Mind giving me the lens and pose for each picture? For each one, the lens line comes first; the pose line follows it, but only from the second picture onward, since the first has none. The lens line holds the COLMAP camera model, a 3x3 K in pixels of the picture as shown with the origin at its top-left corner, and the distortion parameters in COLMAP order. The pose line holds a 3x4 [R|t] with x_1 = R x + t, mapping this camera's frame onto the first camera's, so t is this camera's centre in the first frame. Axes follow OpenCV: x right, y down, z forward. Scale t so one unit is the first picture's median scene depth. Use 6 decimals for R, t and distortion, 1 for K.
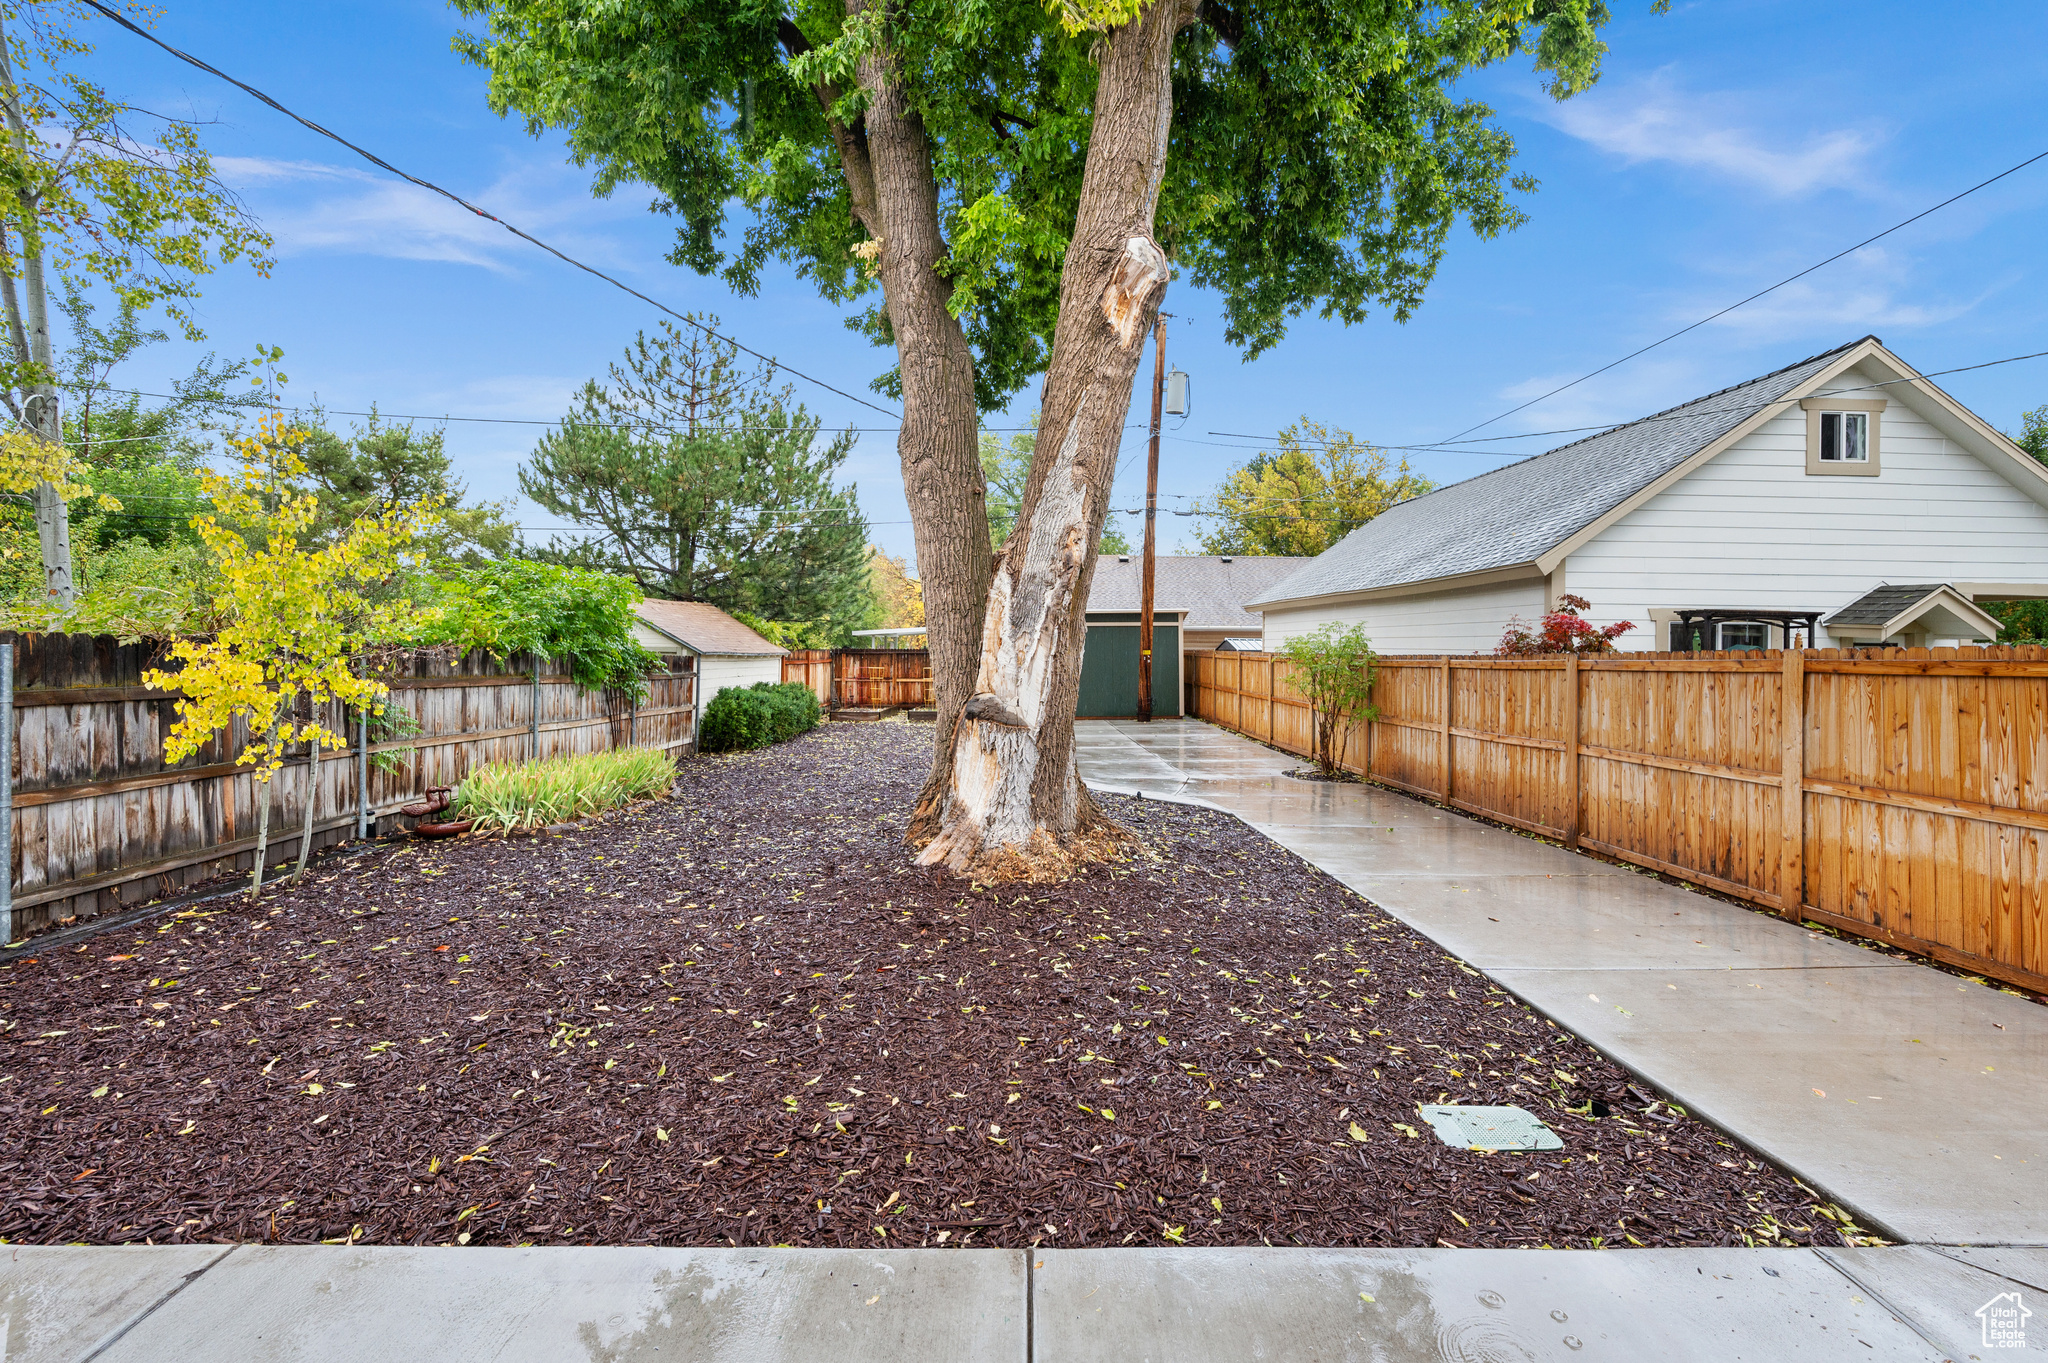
lens RADIAL K [[910.4, 0, 1024.0], [0, 910.4, 681.5], [0, 0, 1]] dist [0.000377, 0.000041]
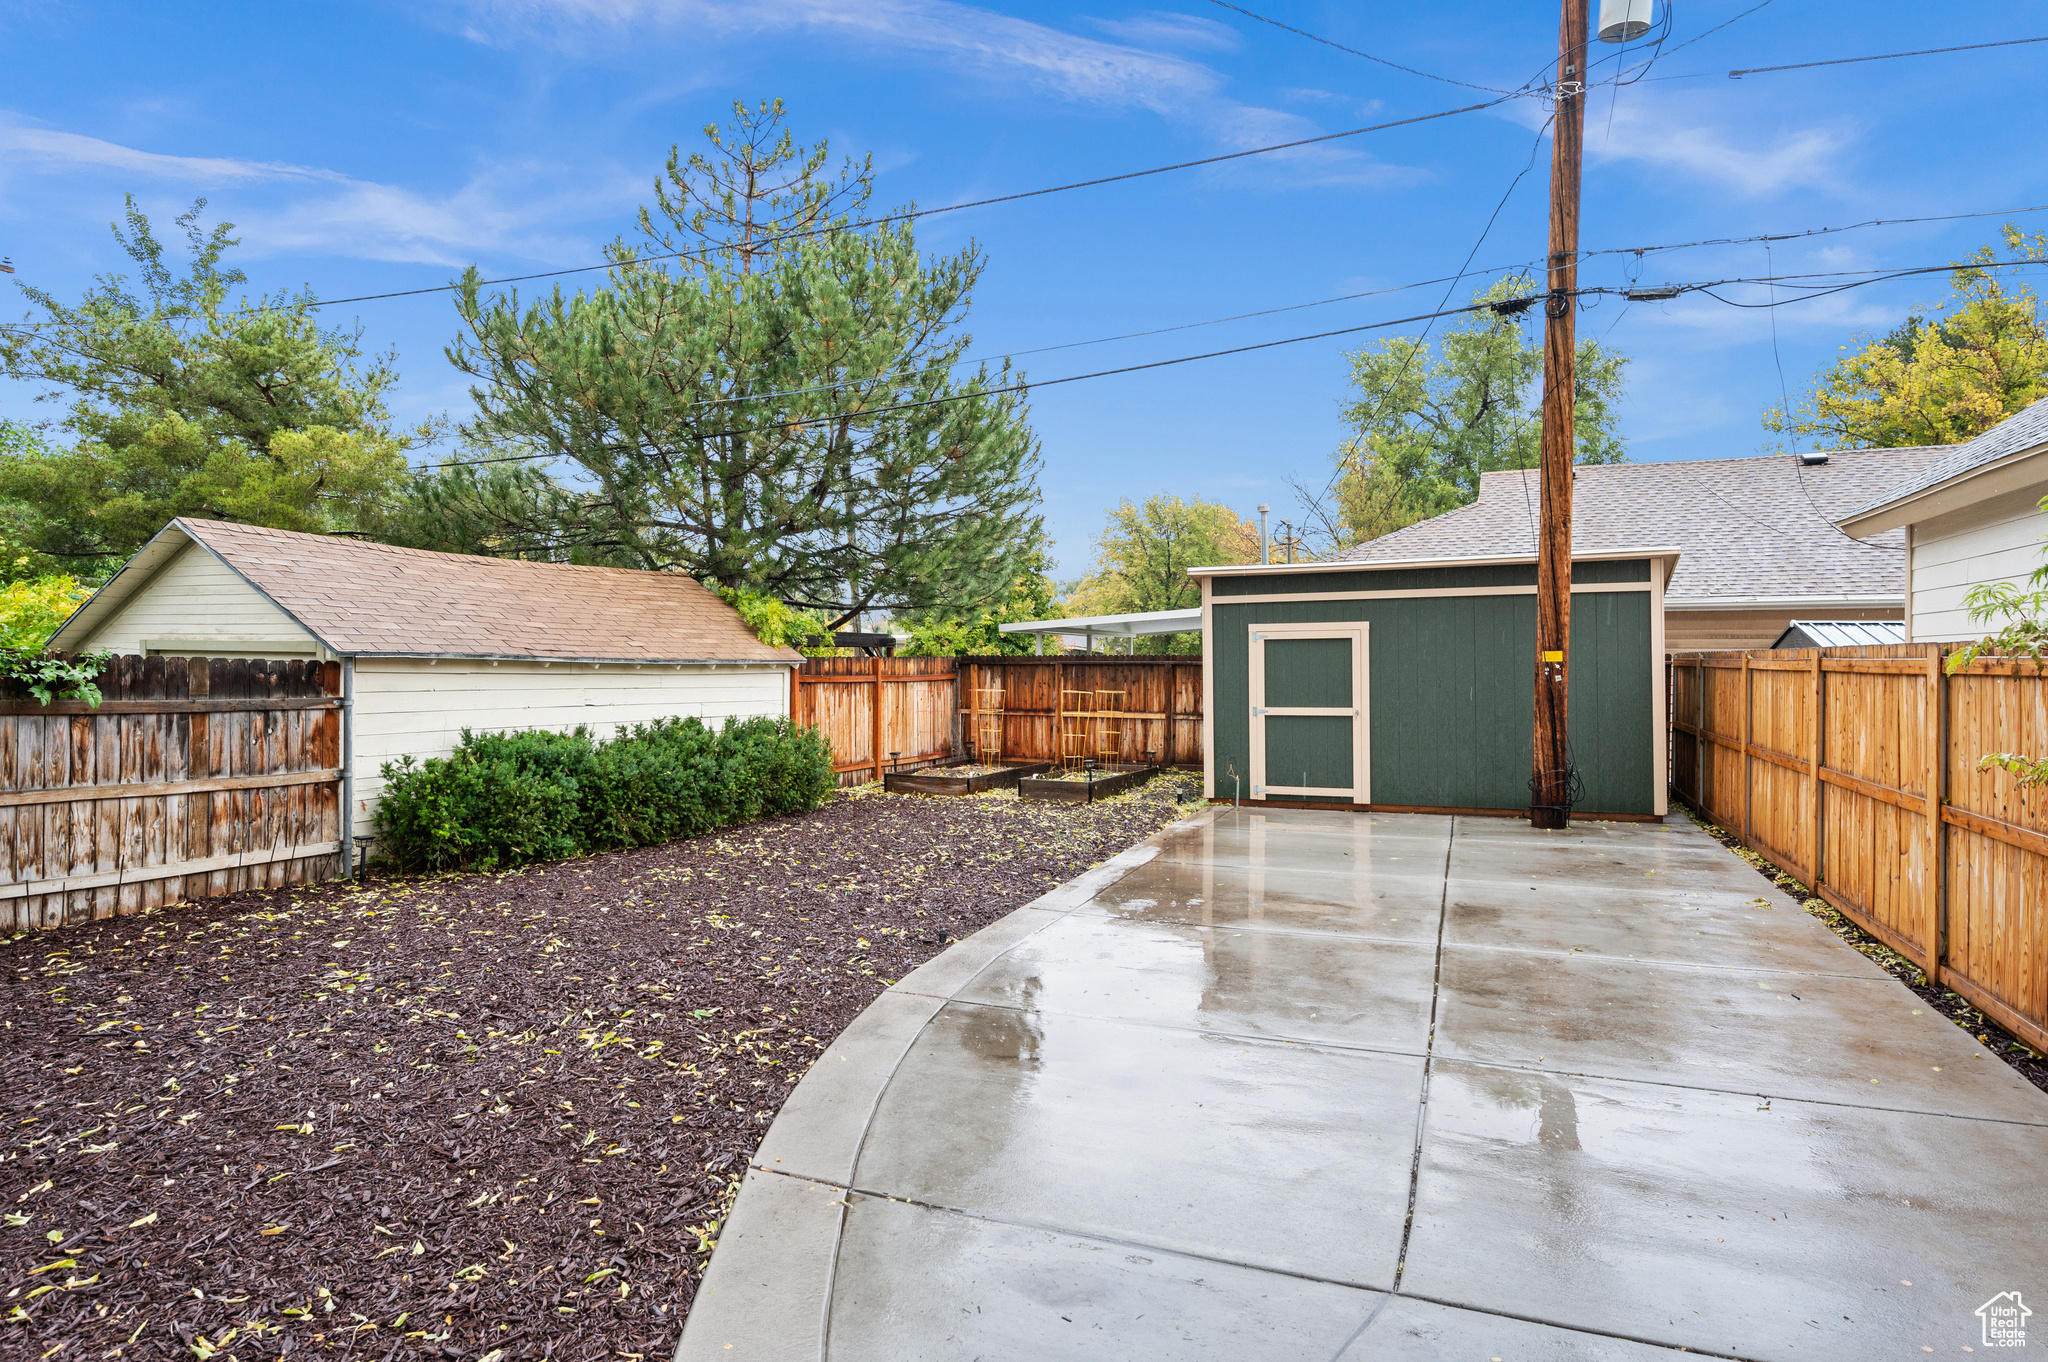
lens RADIAL K [[1128.1, 0, 1024.0], [0, 1128.1, 681.0], [0, 0, 1]] dist [-0.001892, -0.000456]
pose [[0.914976, 0.003194, -0.403496, 0.129755], [-0.012956, 0.999686, -0.021466, -0.007976], [0.403300, 0.024869, 0.914730, 0.480445]]
